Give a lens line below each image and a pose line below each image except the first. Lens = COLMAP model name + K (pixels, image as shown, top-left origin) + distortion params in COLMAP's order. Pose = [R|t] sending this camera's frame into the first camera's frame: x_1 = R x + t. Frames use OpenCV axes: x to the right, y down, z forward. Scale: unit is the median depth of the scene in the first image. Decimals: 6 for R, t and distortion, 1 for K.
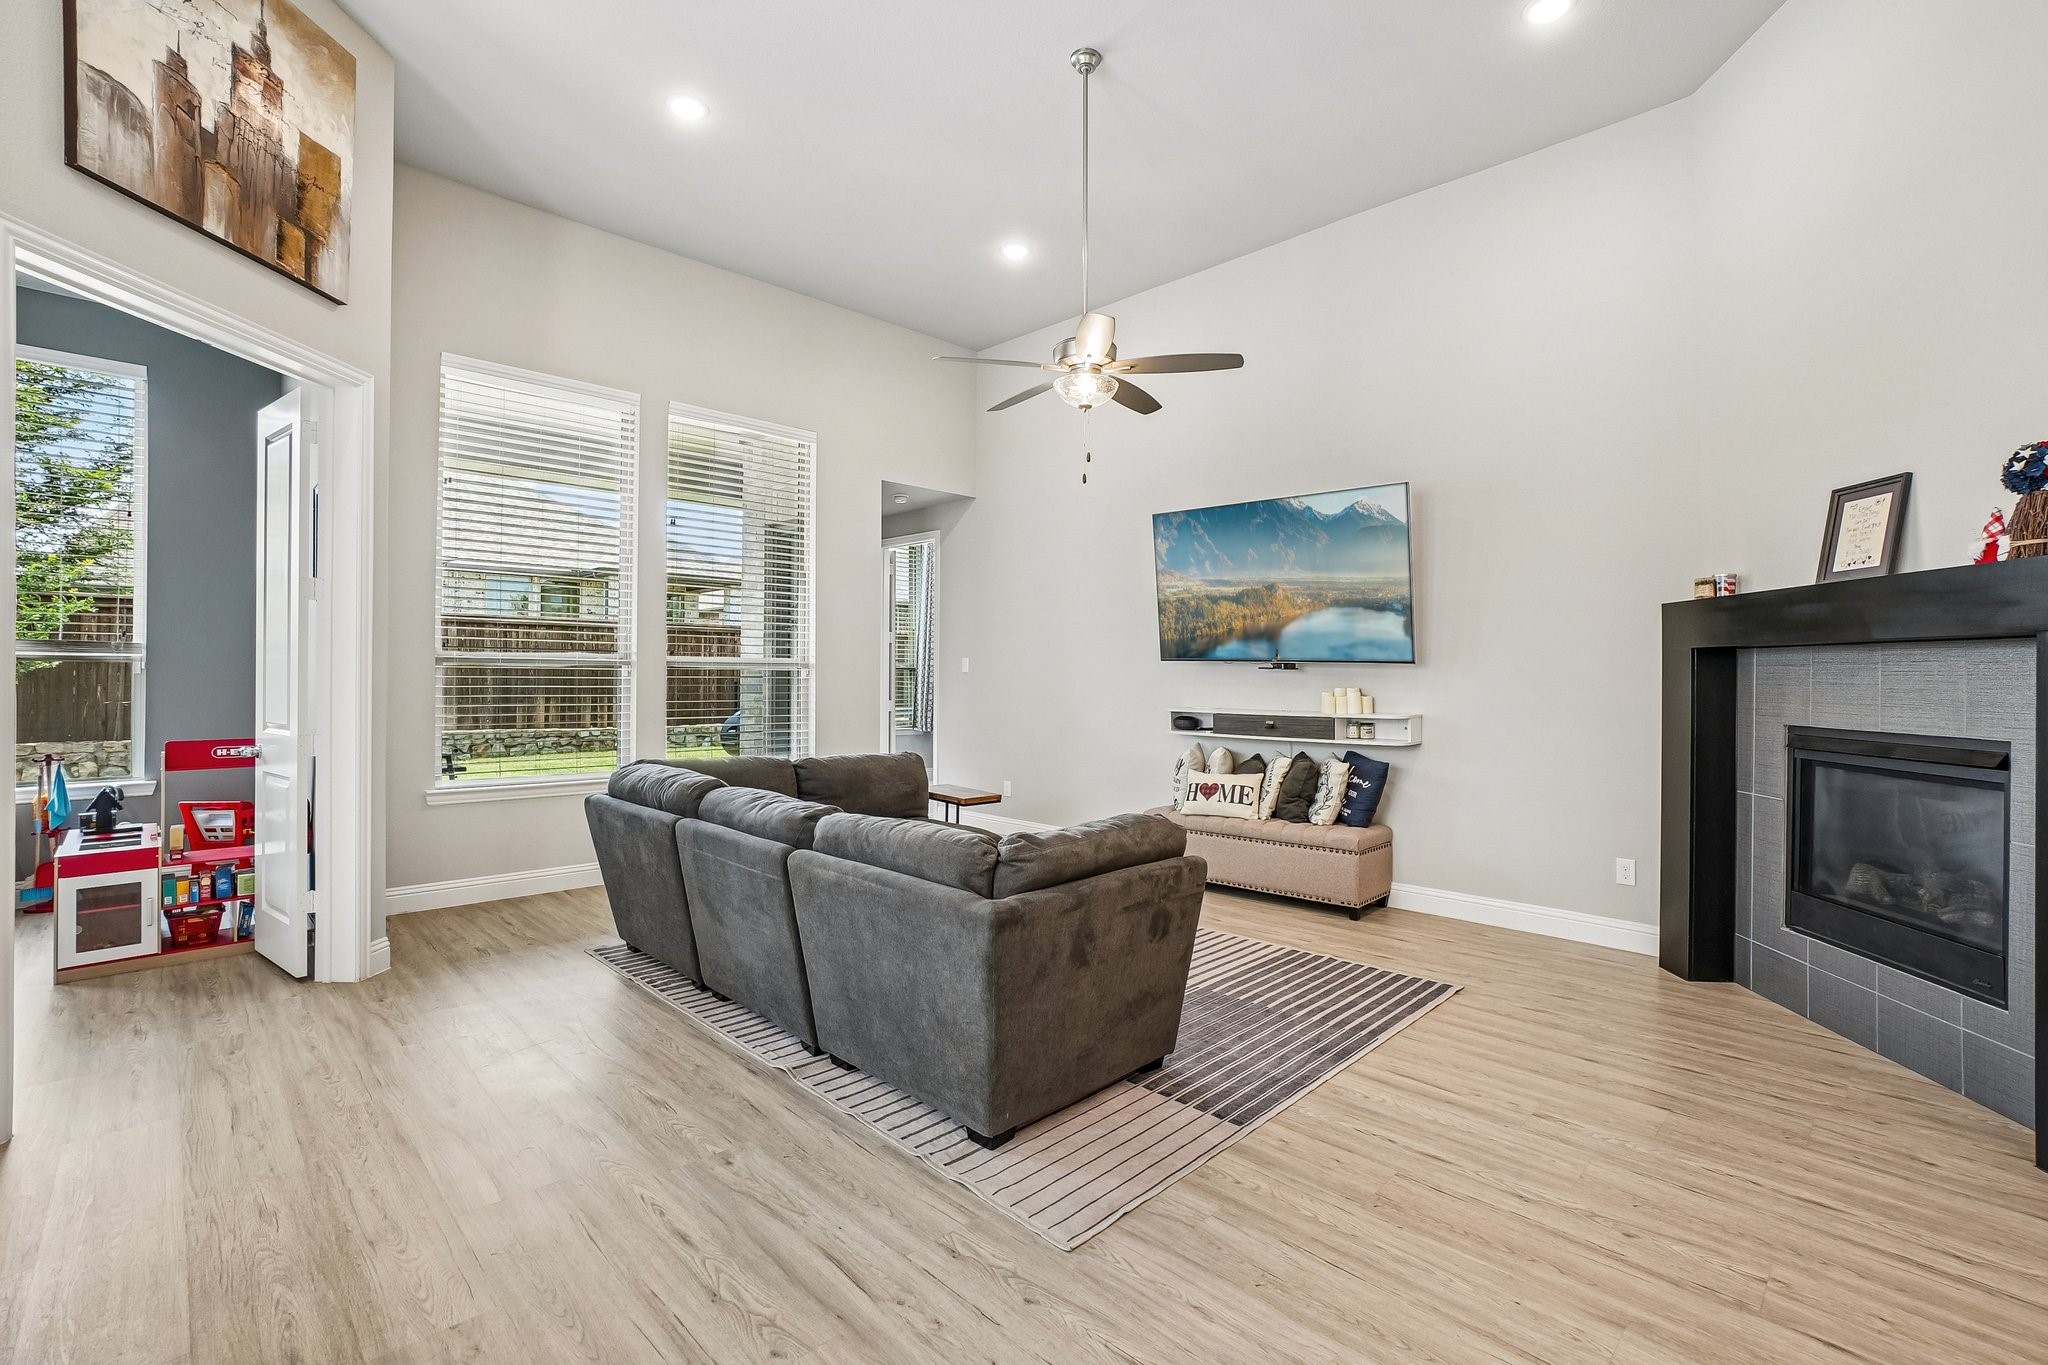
lens RADIAL K [[922.4, 0, 1024.0], [0, 922.4, 682.5], [0, 0, 1]] dist [-0.043101, 0.000161]
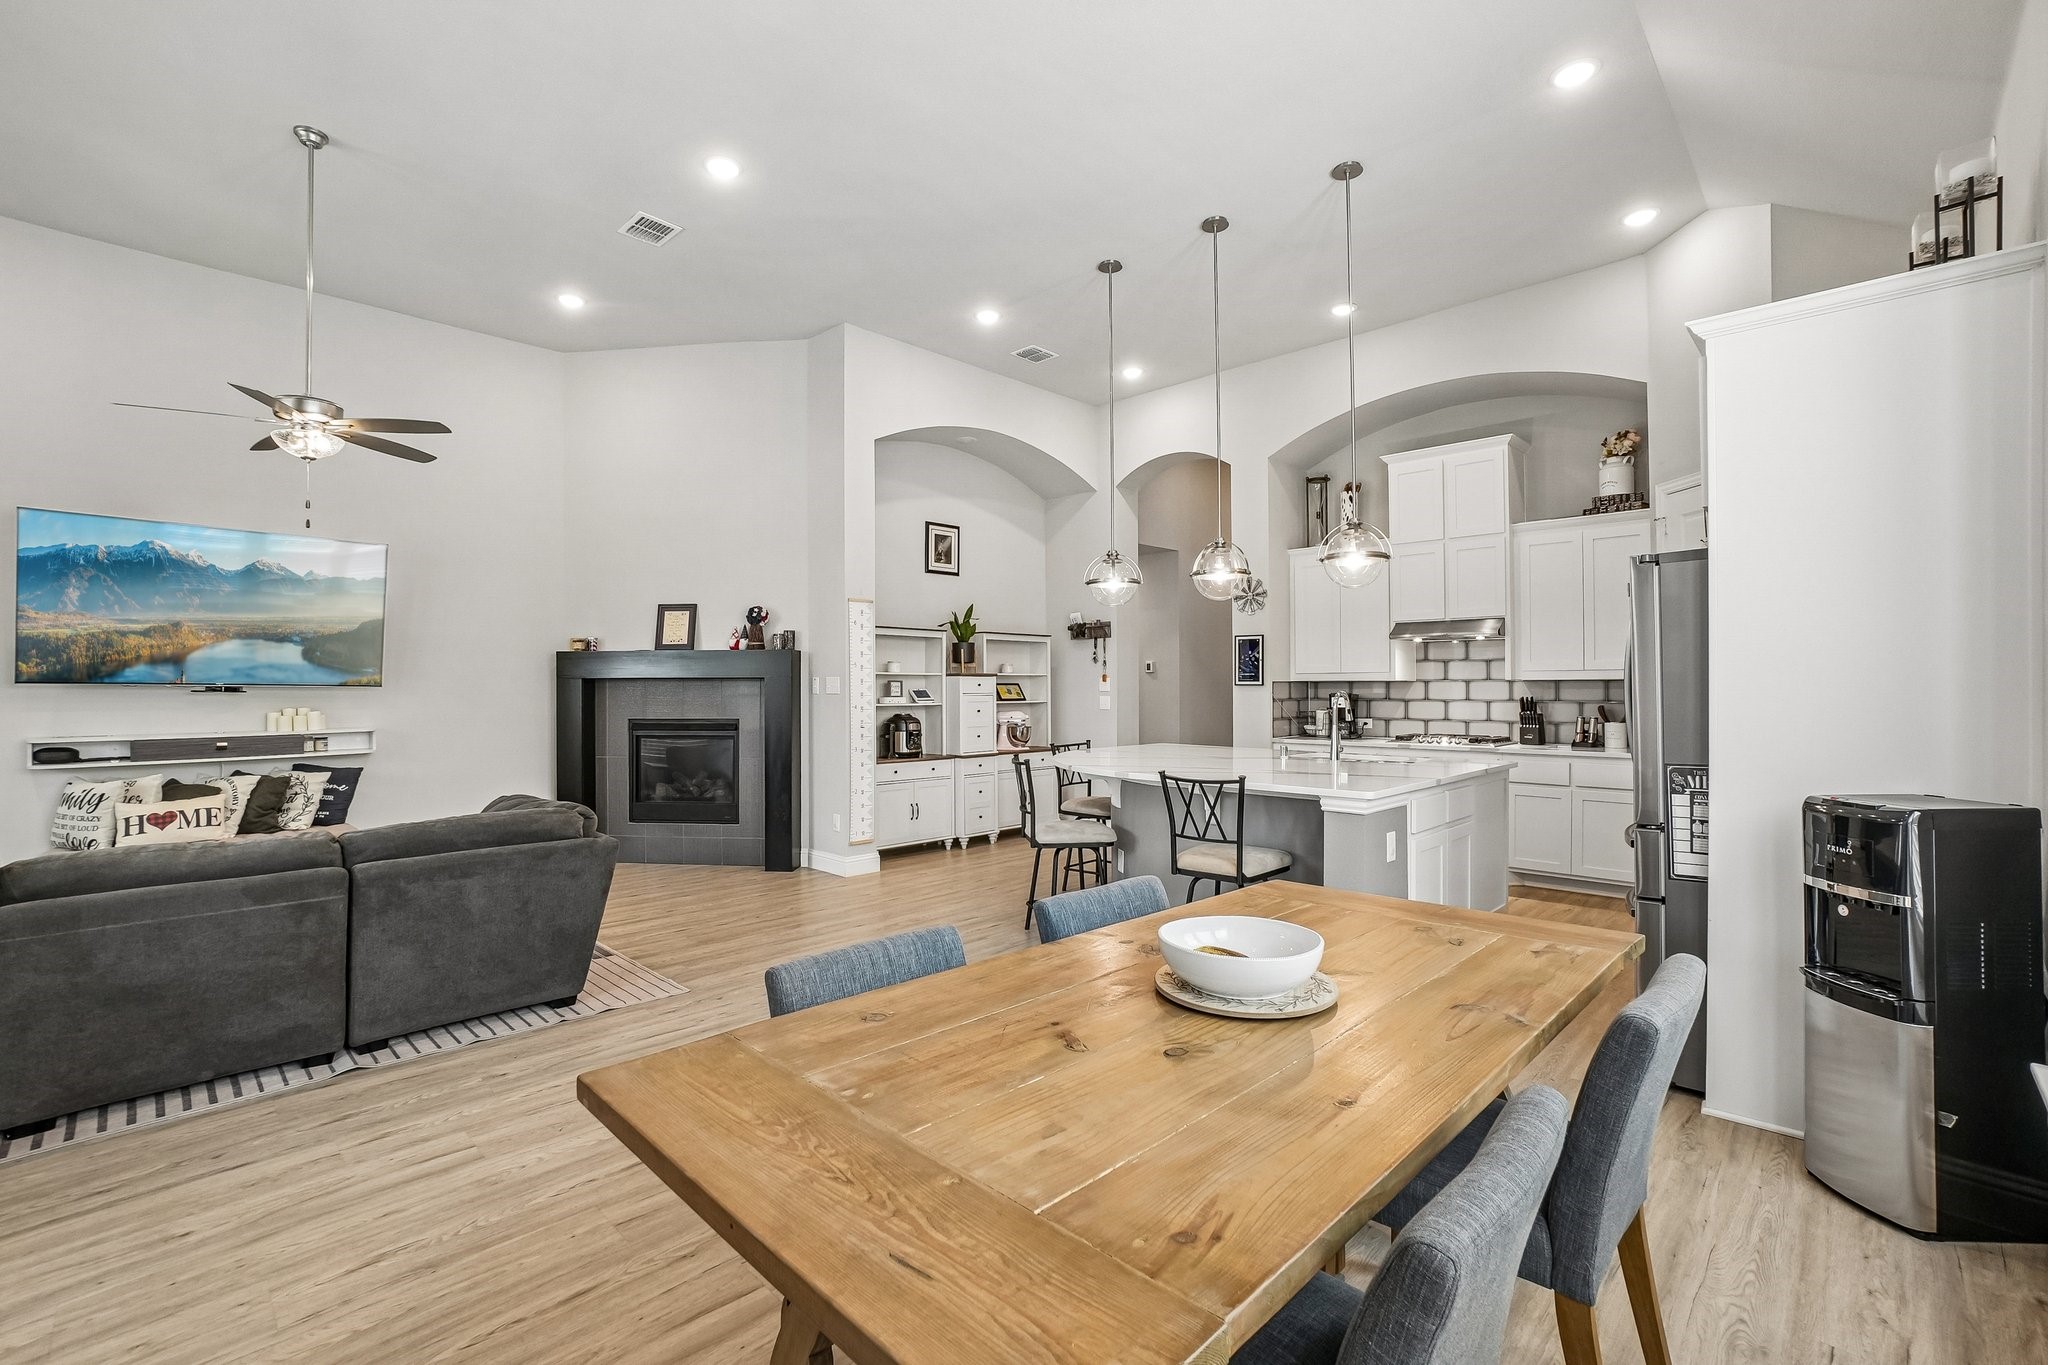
lens RADIAL K [[905.2, 0, 1024.0], [0, 905.2, 682.5], [0, 0, 1]] dist [-0.000067, 0.000101]
pose [[-0.030356, -0.000440, 0.999539, -1.048156], [0.014405, 0.999896, 0.000877, -0.018995], [-0.999435, 0.014425, -0.030347, 0.173451]]
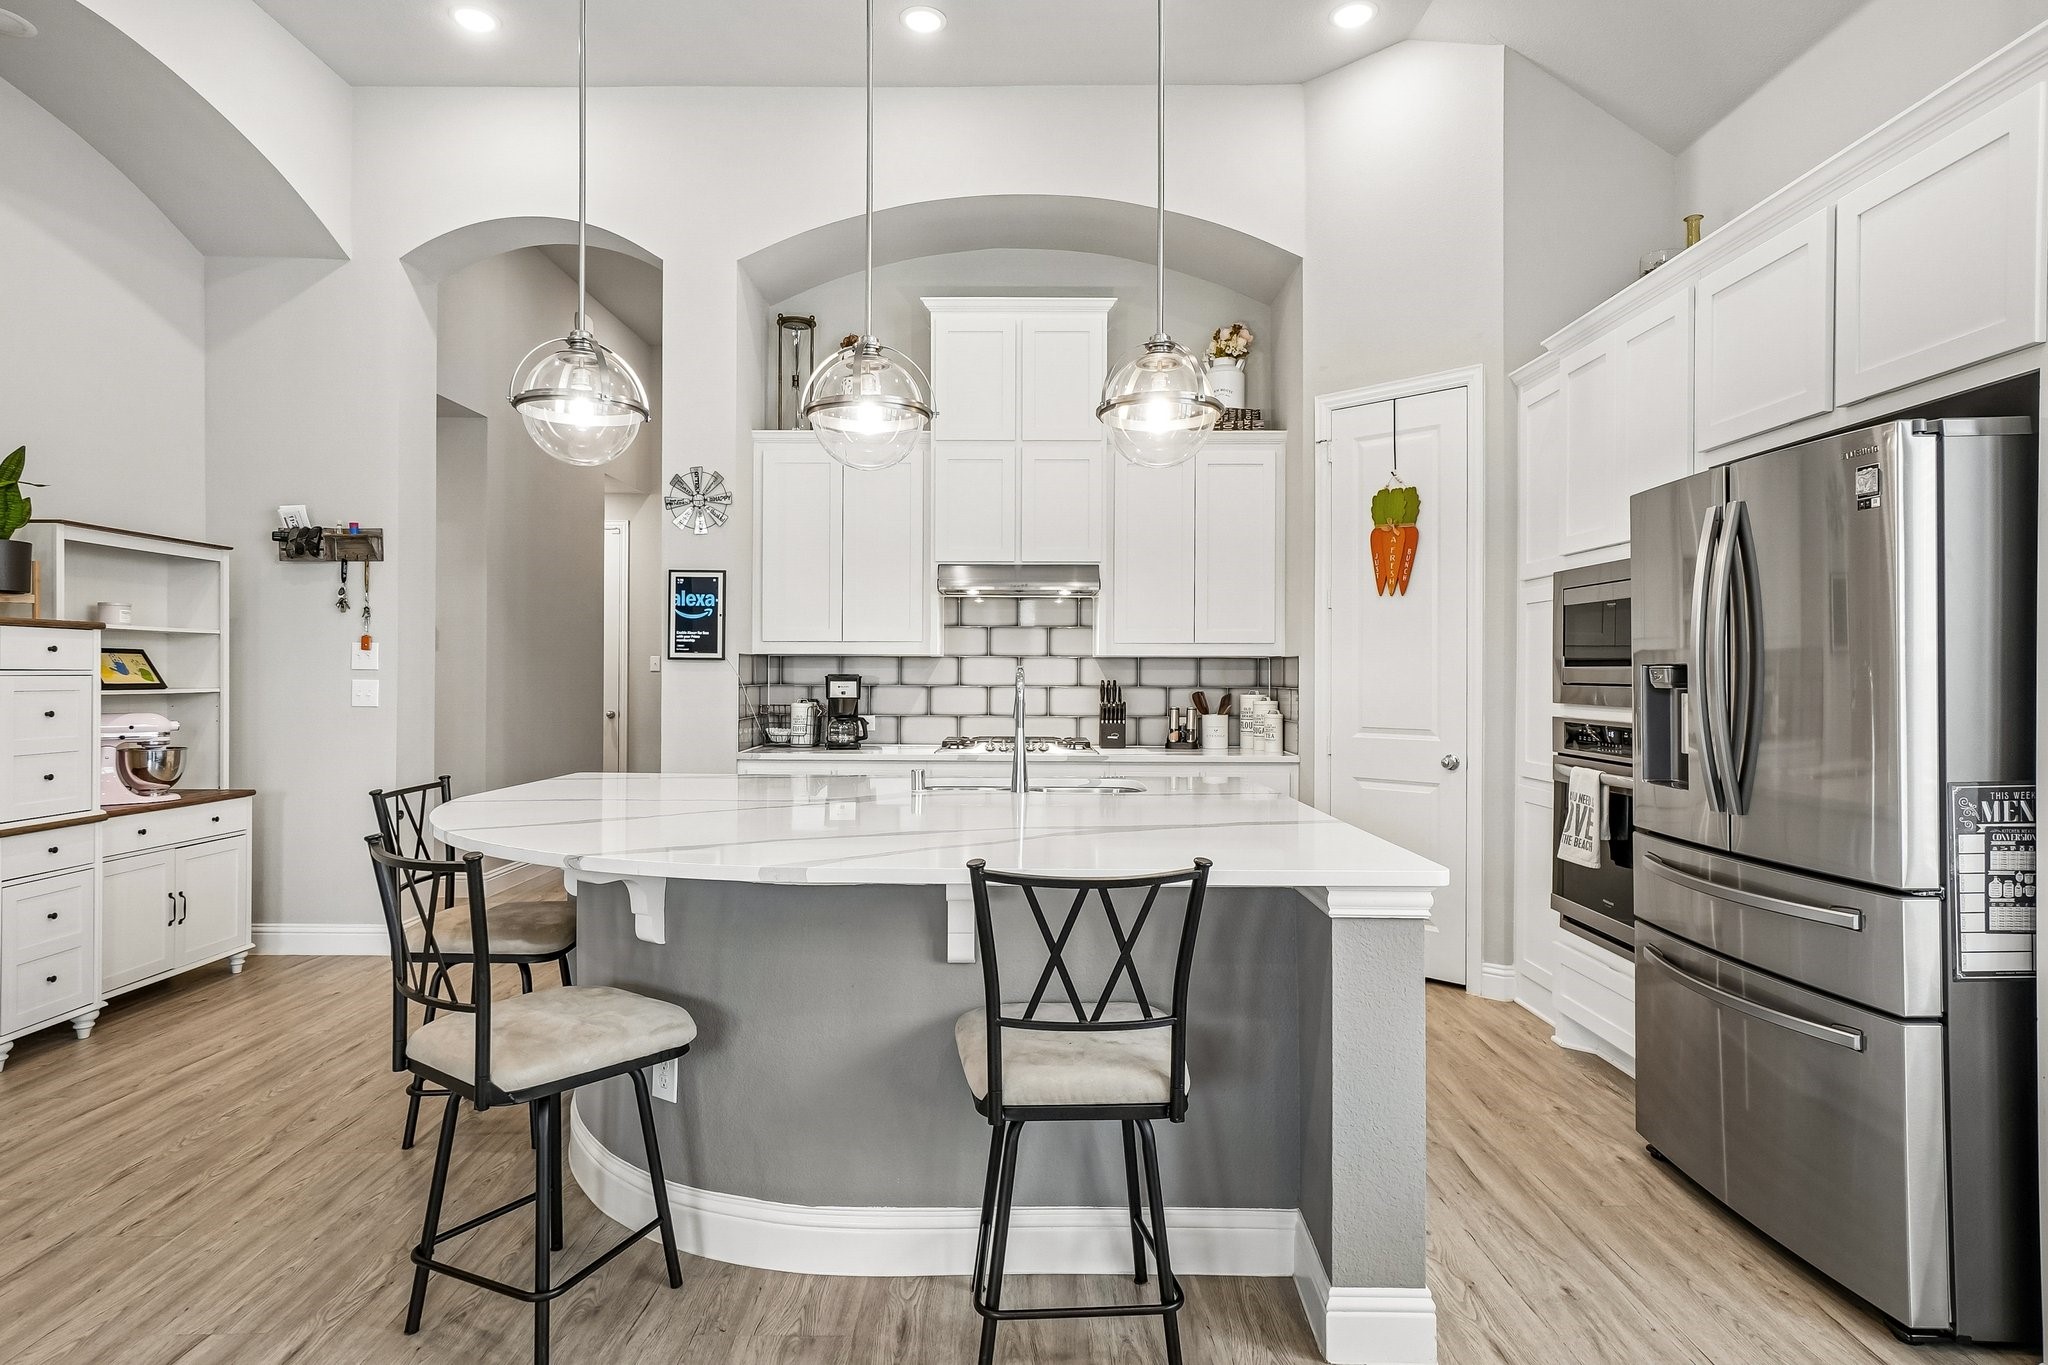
lens RADIAL K [[1138.3, 0, 1016.9], [0, 1138.3, 670.3], [0, 0, 1]] dist [-0.002713, 0.007697]
pose [[-0.708811, -0.004272, 0.705386, -0.338759], [0.000487, 0.999978, 0.006546, 0.000223], [-0.705399, 0.004983, -0.708793, 0.333117]]
